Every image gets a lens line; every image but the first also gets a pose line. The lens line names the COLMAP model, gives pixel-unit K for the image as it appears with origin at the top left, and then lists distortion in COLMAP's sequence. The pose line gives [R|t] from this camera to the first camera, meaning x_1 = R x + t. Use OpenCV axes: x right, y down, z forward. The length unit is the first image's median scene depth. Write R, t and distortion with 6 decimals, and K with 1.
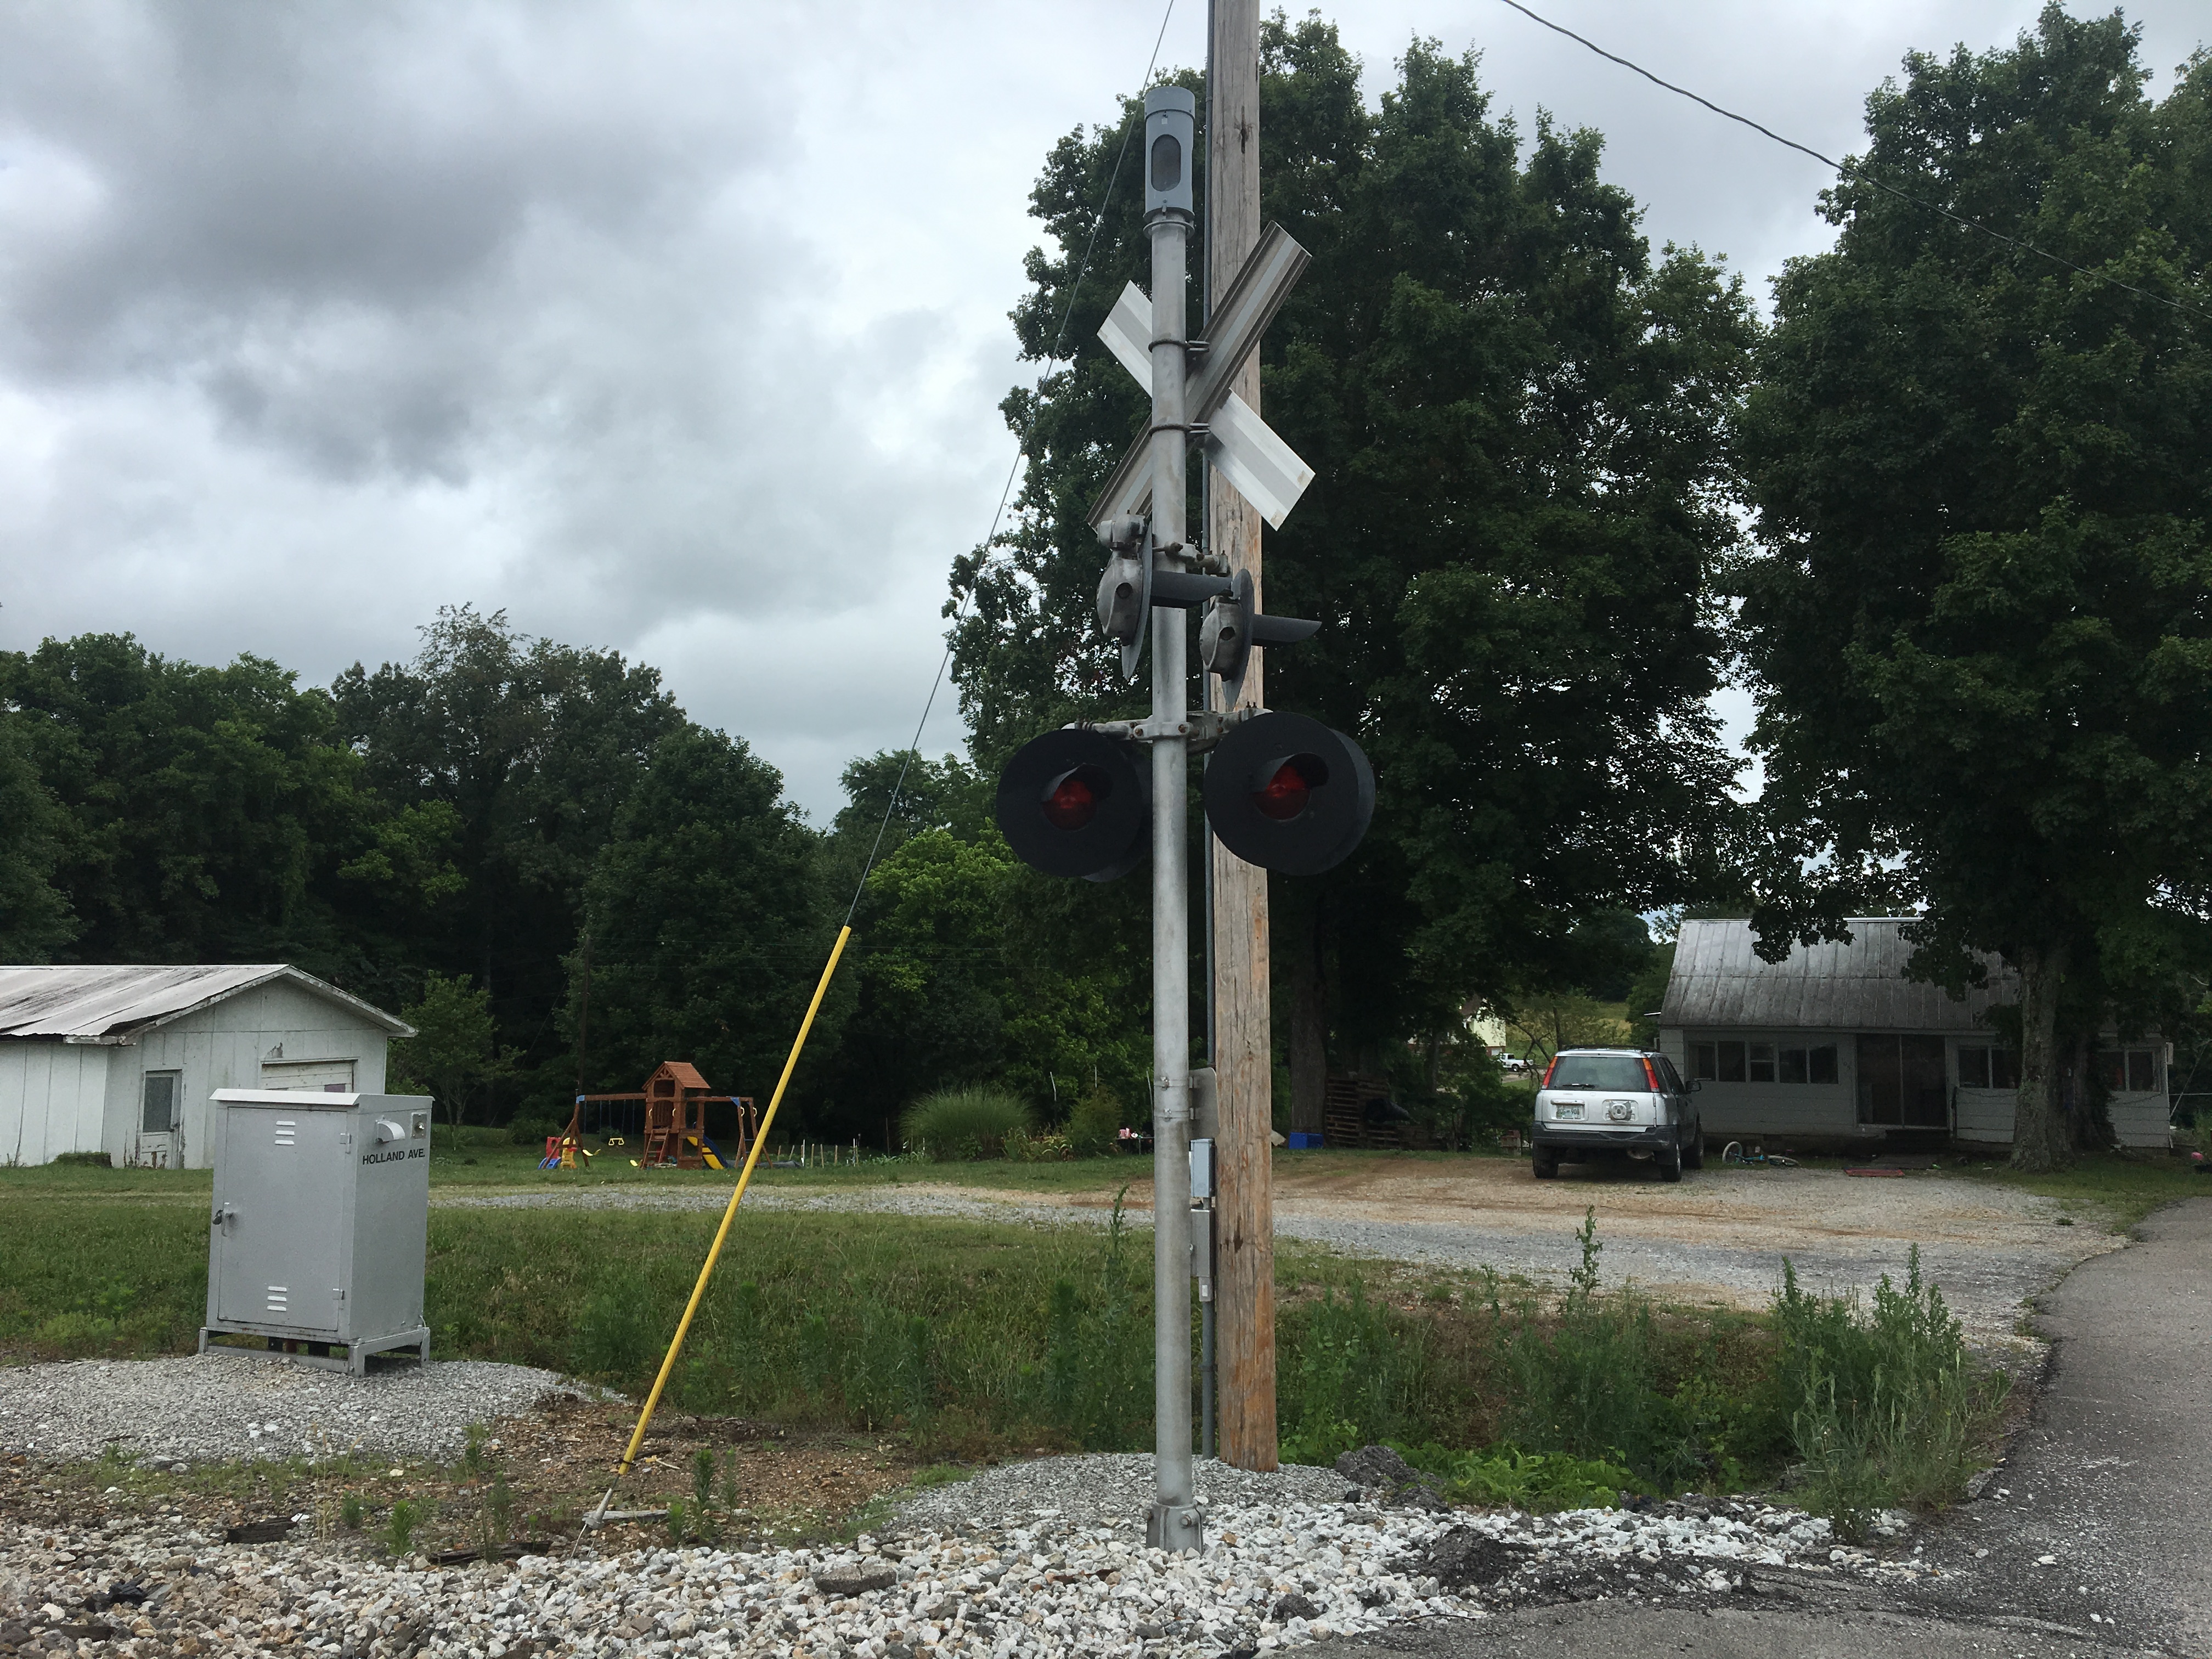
lens RADIAL K [[1838.8, 0, 1066.0], [0, 1838.8, 855.5], [0, 0, 1]] dist [0.070985, -0.096525]
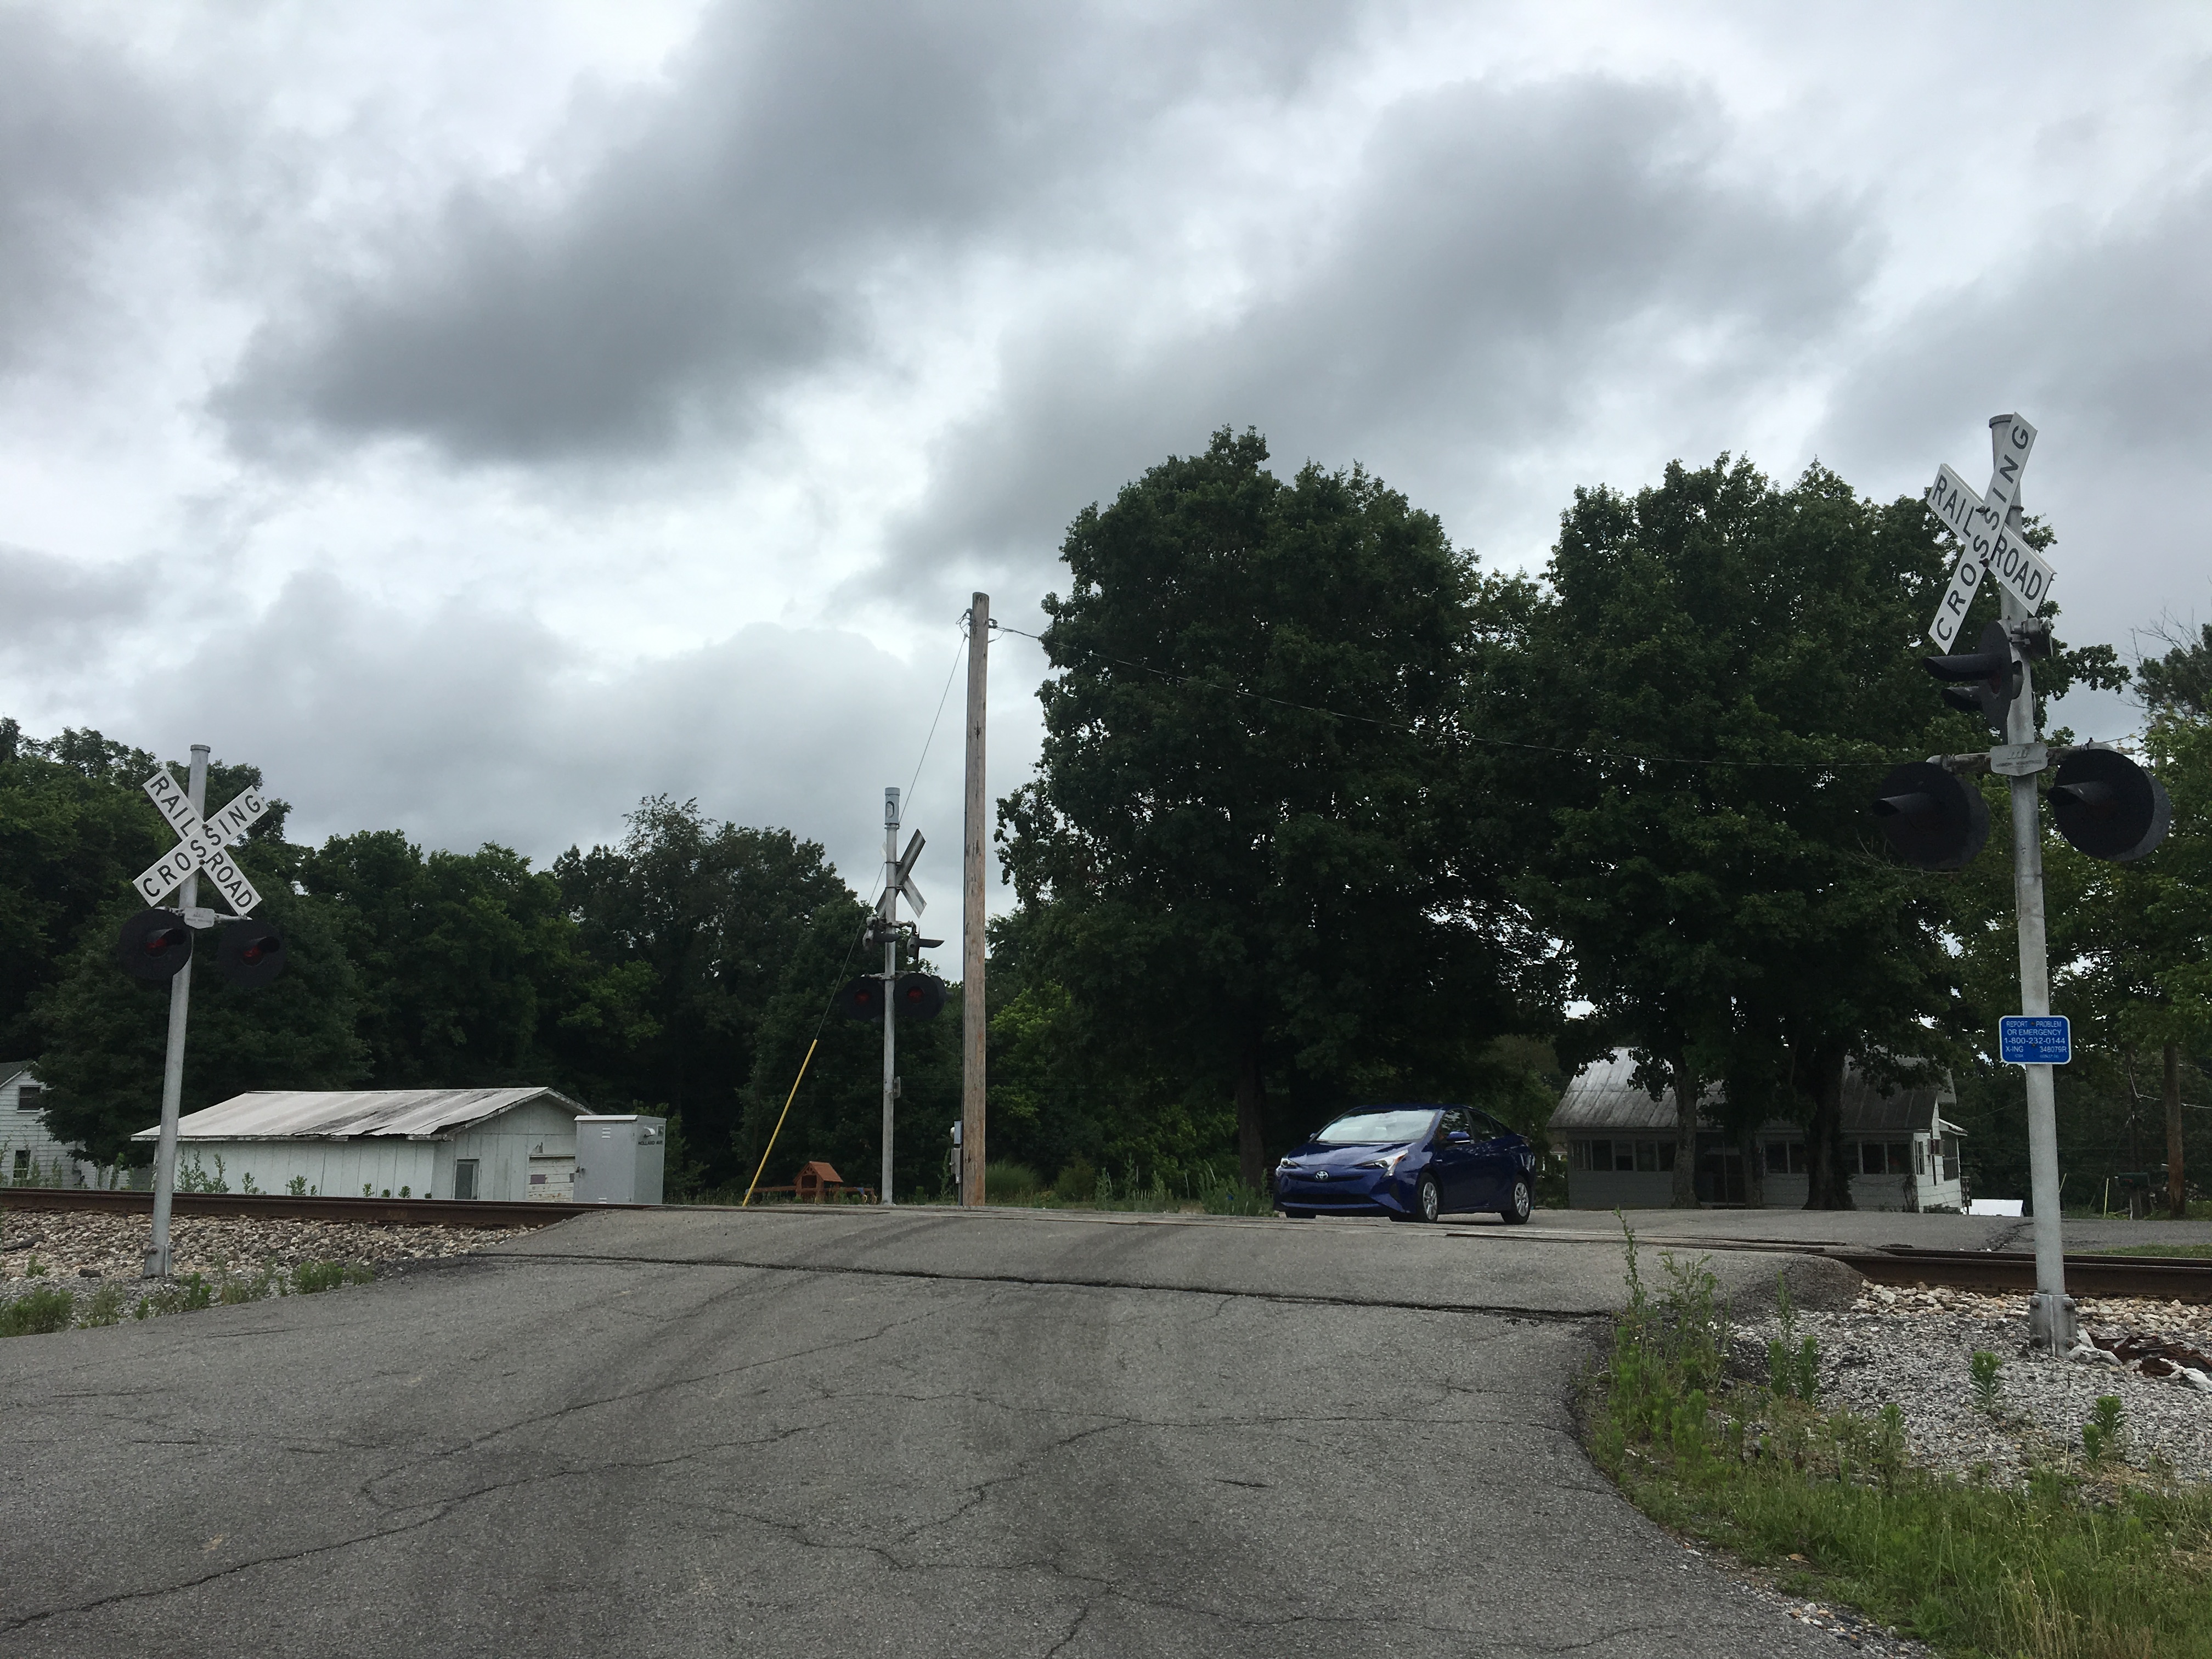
lens RADIAL K [[1788.4, 0, 1094.1], [0, 1788.4, 856.3], [0, 0, 1]] dist [0.042749, -0.030367]
pose [[0.997115, -0.017462, -0.073866, 0.061316], [0.011625, 0.996828, -0.078731, -0.003235], [0.075007, 0.077645, 0.994156, -0.204028]]
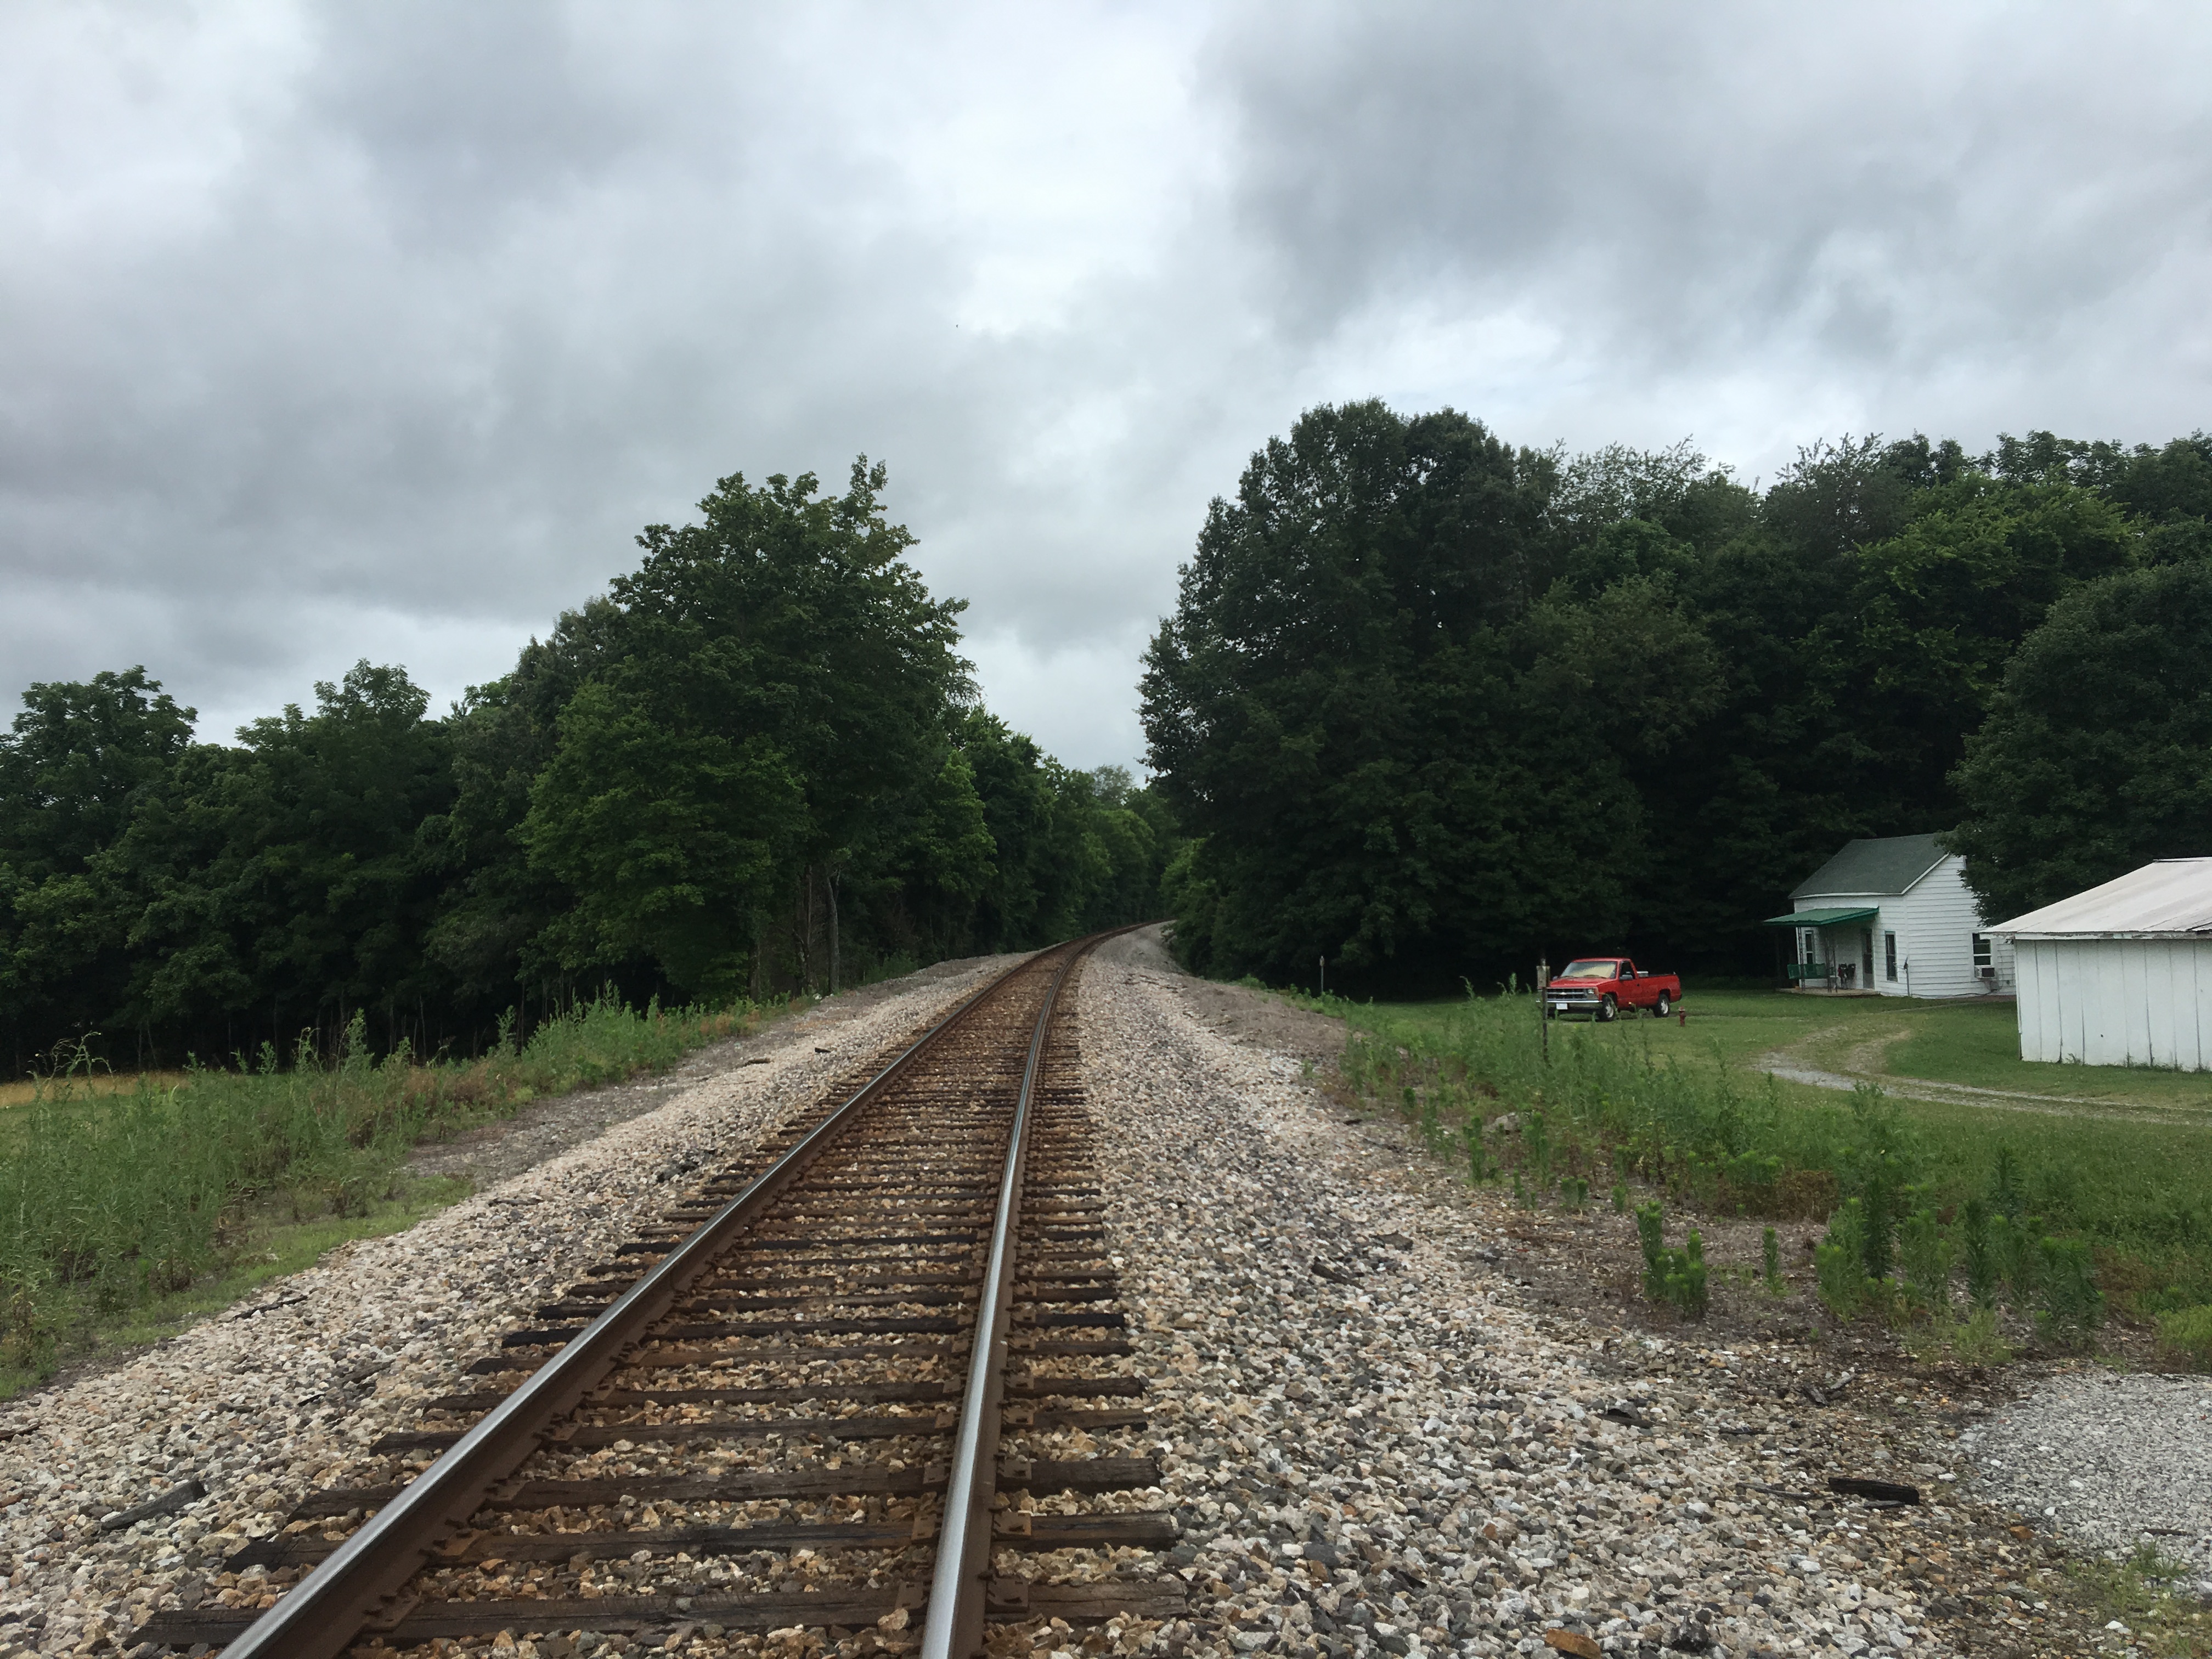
lens RADIAL K [[1838.8, 0, 1086.5], [0, 1838.8, 831.6], [0, 0, 1]] dist [0.070985, -0.096525]
pose [[0.422740, -0.072766, -0.903325, -0.007061], [0.111497, 0.993375, -0.027841, 0.004716], [0.899366, -0.088949, 0.428052, 0.051276]]
